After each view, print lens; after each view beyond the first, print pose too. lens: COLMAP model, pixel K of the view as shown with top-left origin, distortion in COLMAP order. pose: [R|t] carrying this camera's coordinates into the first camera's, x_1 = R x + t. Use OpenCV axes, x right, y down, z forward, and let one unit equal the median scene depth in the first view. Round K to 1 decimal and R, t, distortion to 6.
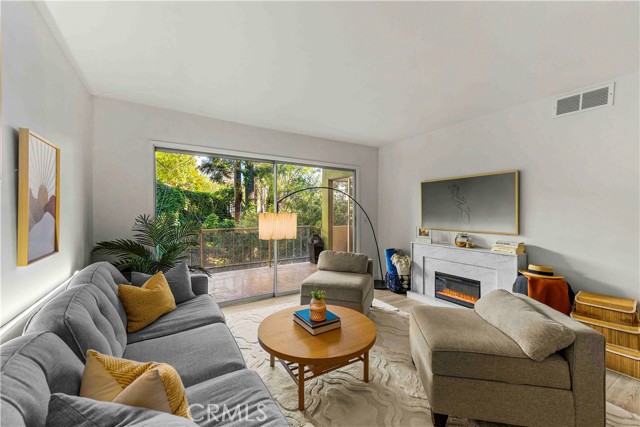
lens RADIAL K [[264.6, 0, 318.0], [0, 264.6, 213.5], [0, 0, 1]] dist [0.040044, -0.003249]
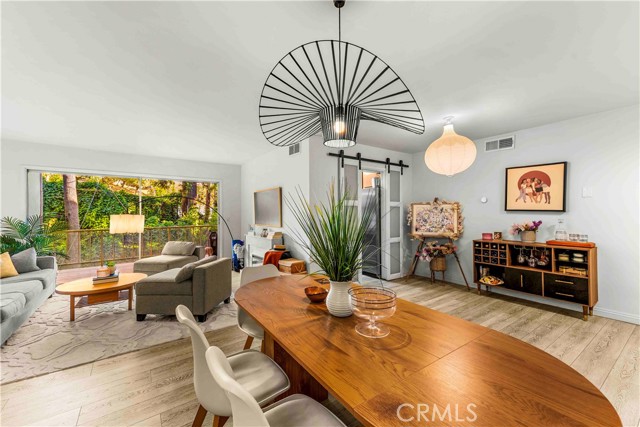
lens RADIAL K [[264.6, 0, 318.9], [0, 264.6, 207.4], [0, 0, 1]] dist [0.040044, -0.003249]
pose [[0.996595, -0.005489, 0.082270, 0.861850], [0.008015, 0.999506, -0.030401, 0.011922], [-0.082063, 0.030957, 0.996146, -0.610532]]
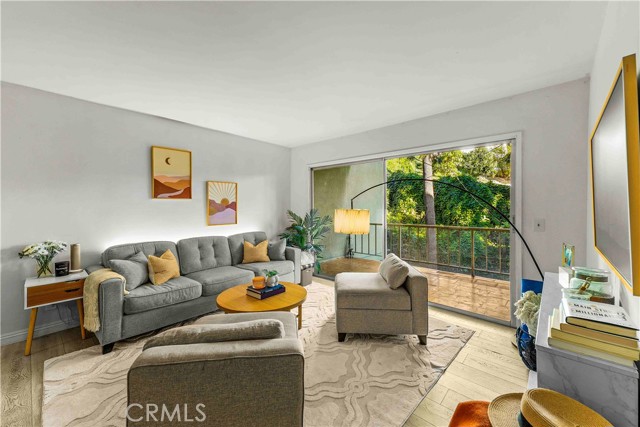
lens RADIAL K [[245.2, 0, 325.2], [0, 245.2, 211.0], [0, 0, 1]] dist [0.013512, 0.000200]
pose [[0.299472, 0.010819, -0.954044, 0.886845], [-0.006346, 0.999936, 0.009348, -0.003225], [0.954084, 0.003255, 0.299522, 0.668444]]
